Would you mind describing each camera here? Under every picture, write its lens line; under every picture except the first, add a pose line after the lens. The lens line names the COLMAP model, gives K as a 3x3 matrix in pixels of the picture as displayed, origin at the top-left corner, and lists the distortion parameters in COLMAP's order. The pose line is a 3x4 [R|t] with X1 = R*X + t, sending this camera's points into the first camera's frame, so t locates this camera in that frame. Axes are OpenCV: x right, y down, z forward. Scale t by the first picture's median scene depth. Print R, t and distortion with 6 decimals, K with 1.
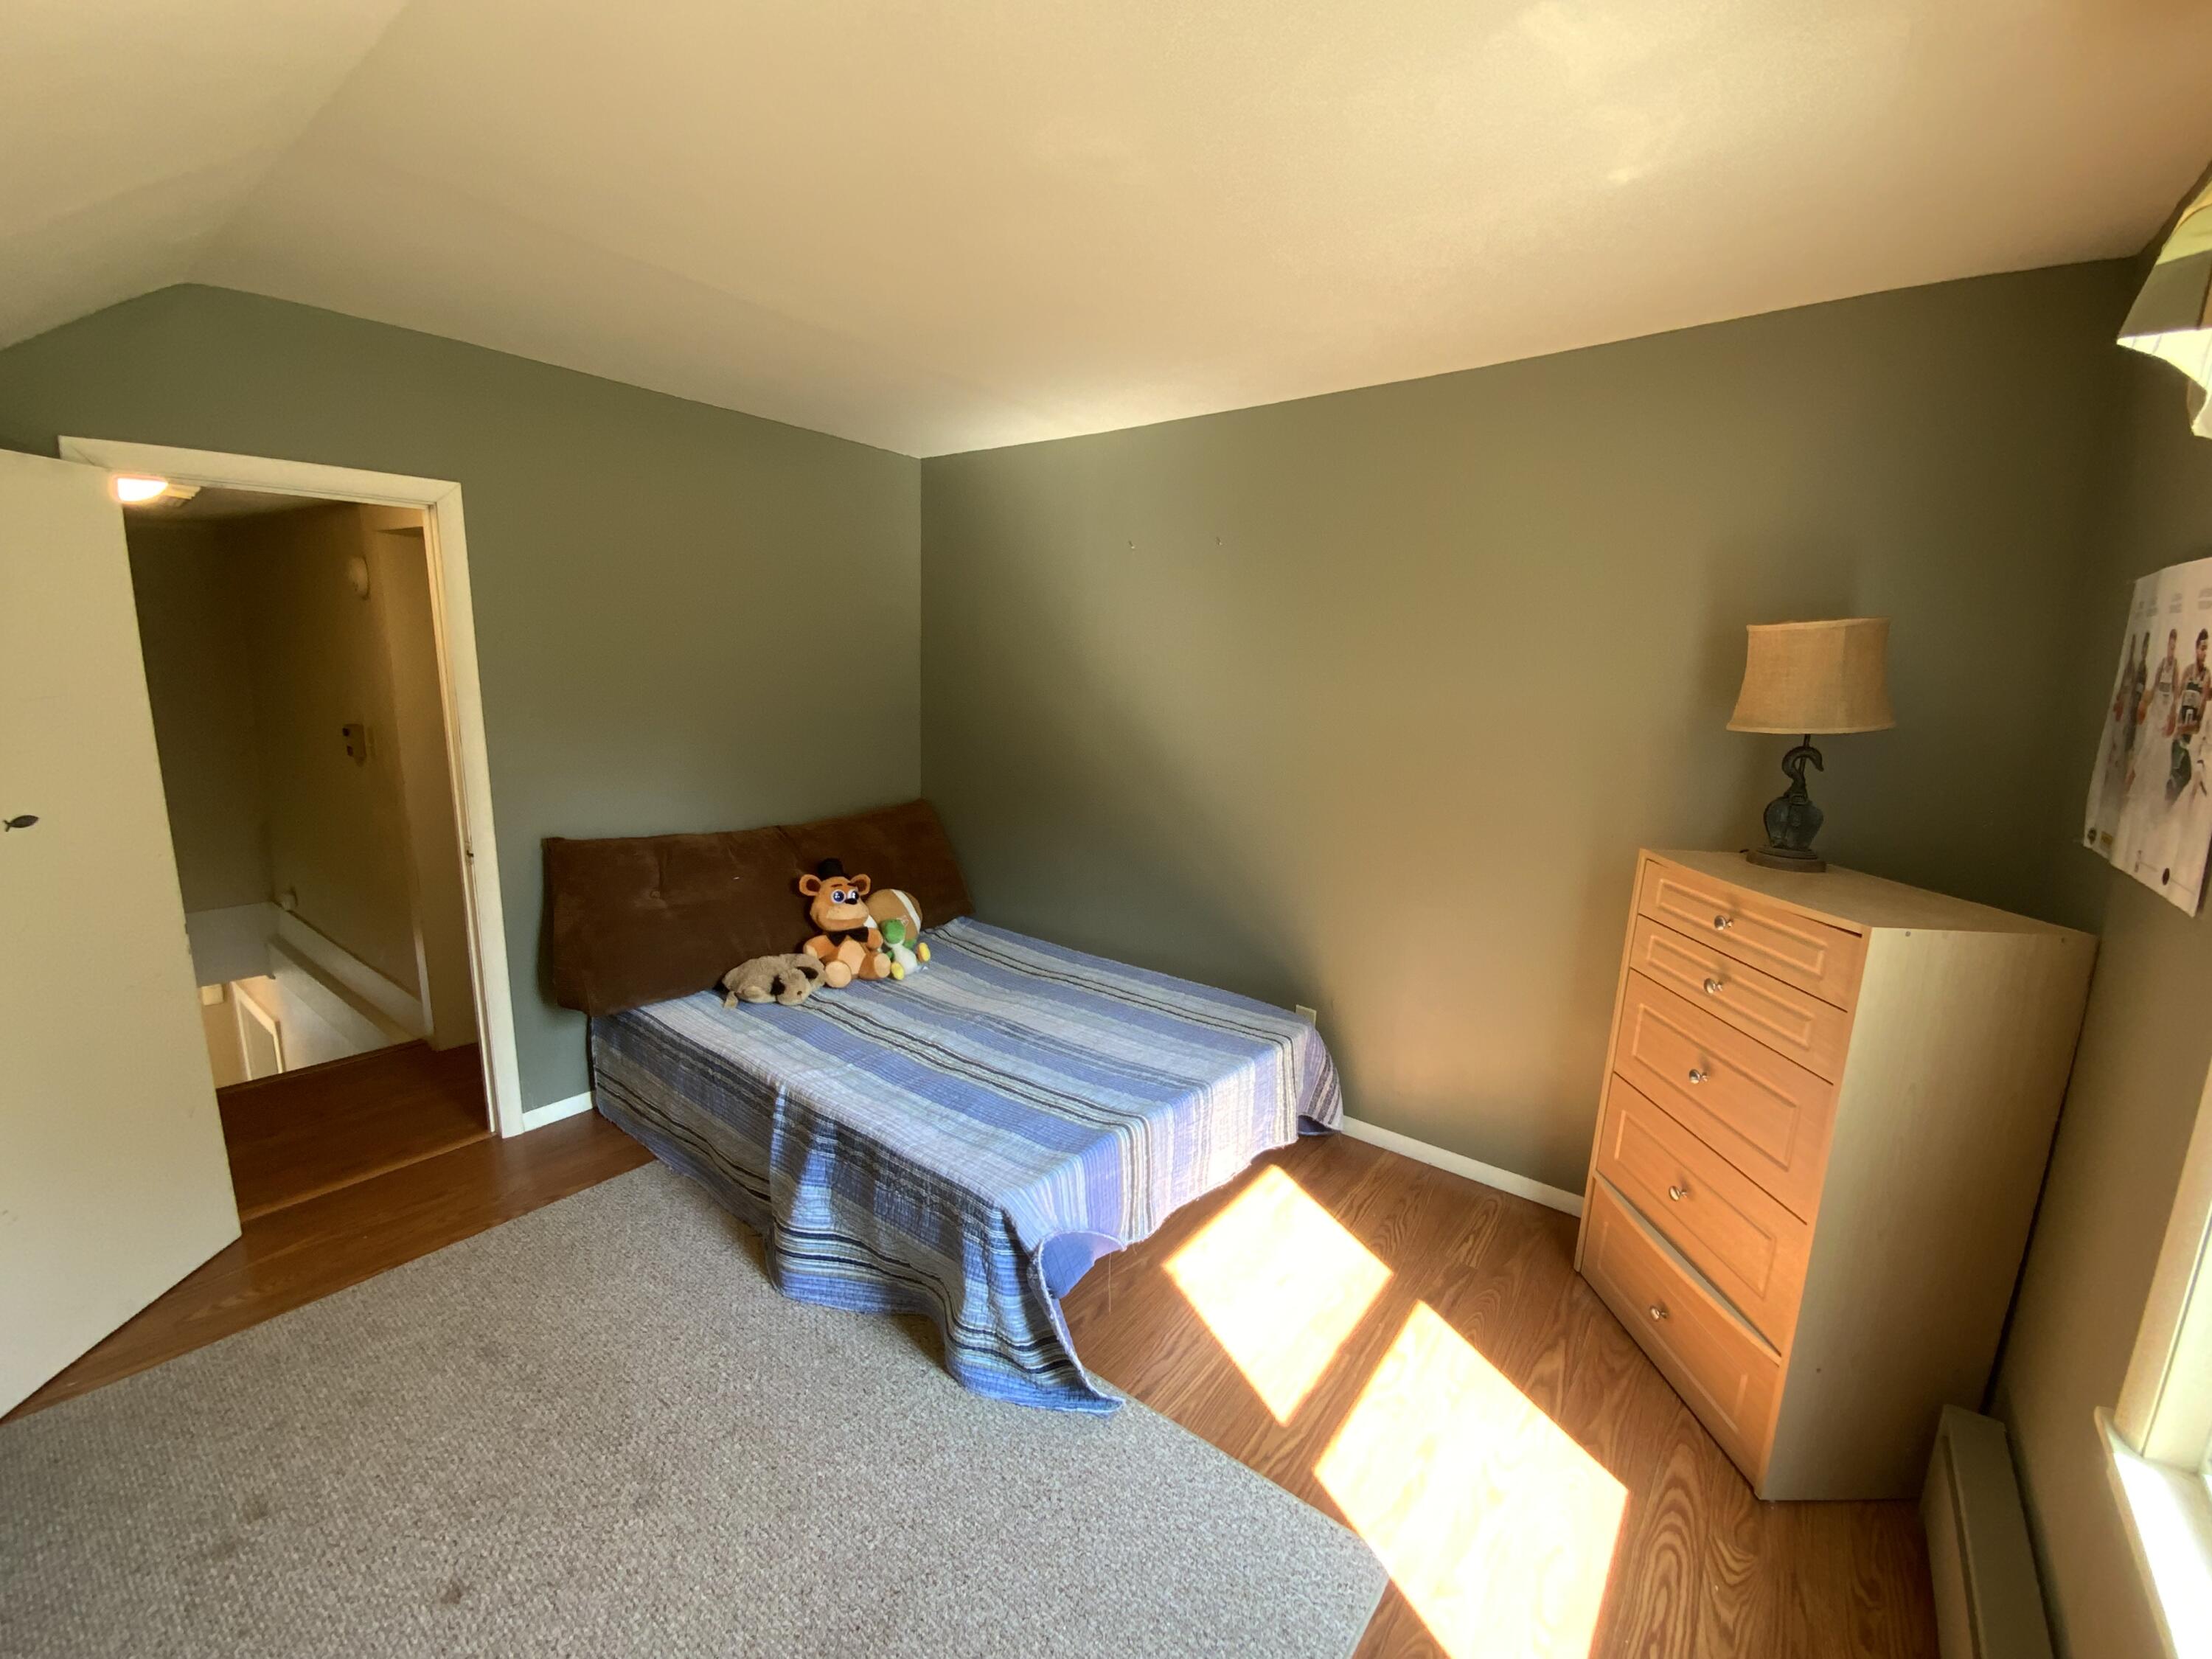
lens RADIAL K [[906.6, 0, 1110.6], [0, 906.6, 826.0], [0, 0, 1]] dist [-0.003012, -0.000517]
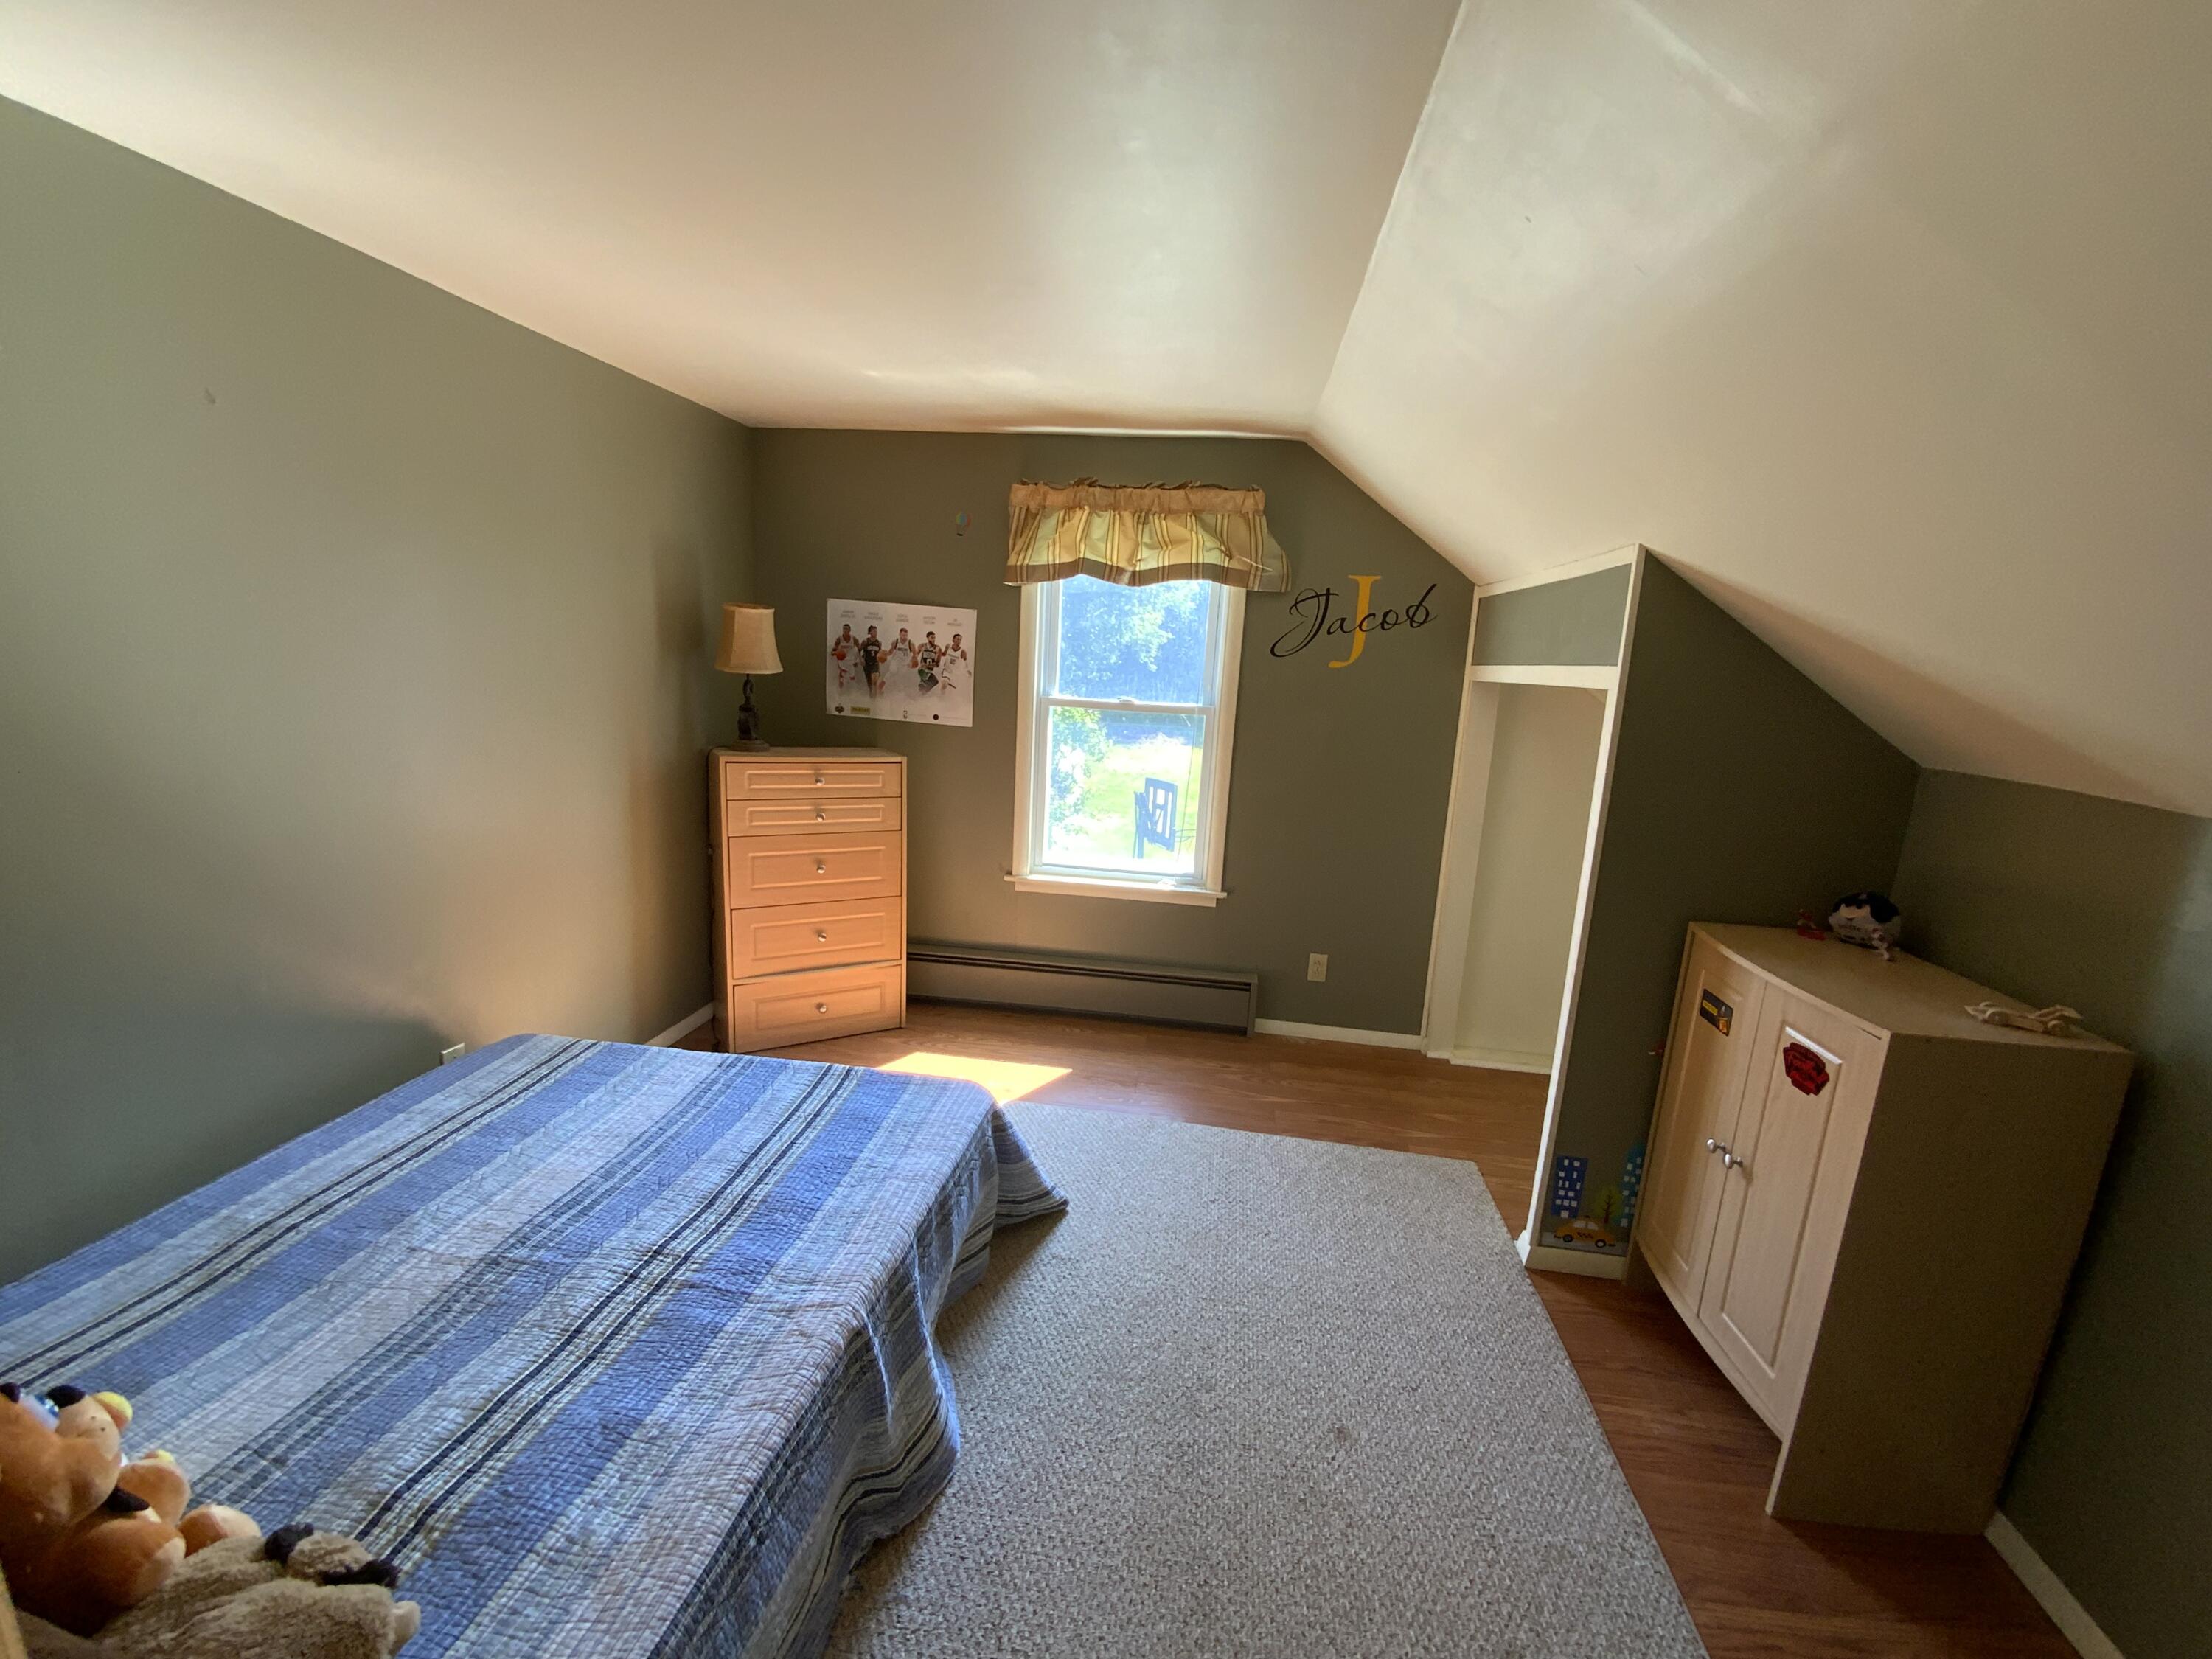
lens RADIAL K [[906.6, 0, 1110.6], [0, 906.6, 826.0], [0, 0, 1]] dist [-0.003012, -0.000517]
pose [[-0.491692, -0.209950, 0.845080, -0.874934], [0.083187, 0.954734, 0.285593, -0.209045], [-0.866787, 0.210723, -0.451969, 1.002719]]
